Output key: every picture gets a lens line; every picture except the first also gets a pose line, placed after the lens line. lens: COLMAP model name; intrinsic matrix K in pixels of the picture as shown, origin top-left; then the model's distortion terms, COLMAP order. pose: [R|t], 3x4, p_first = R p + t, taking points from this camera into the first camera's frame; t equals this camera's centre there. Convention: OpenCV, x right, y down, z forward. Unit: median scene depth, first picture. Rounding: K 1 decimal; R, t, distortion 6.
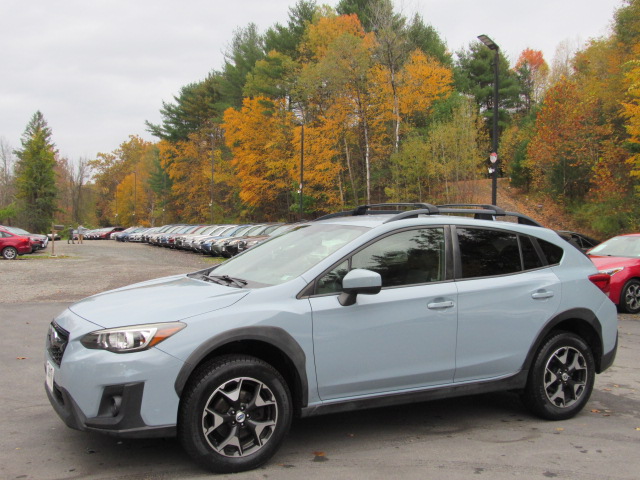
lens RADIAL K [[723.0, 0, 311.9], [0, 723.0, 240.2], [0, 0, 1]] dist [-0.070865, 0.045877]
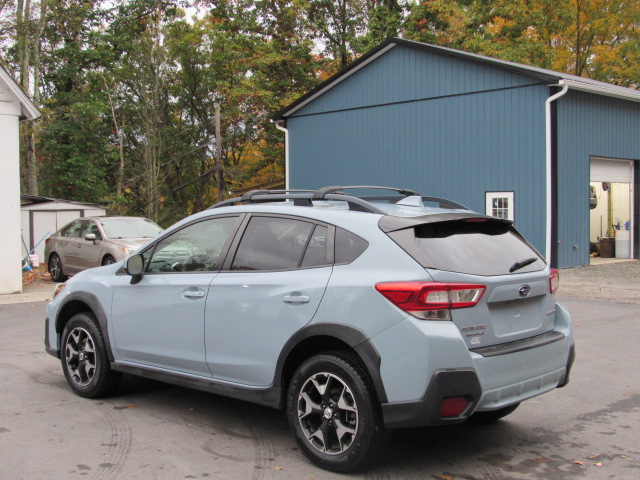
lens RADIAL K [[835.2, 0, 309.8], [0, 835.2, 242.7], [0, 0, 1]] dist [-0.066129, -0.007844]
pose [[0.316351, 0.024310, -0.948331, 0.153672], [-0.015226, 0.999673, 0.020547, -0.000739], [0.948520, 0.007939, 0.316618, 0.092459]]
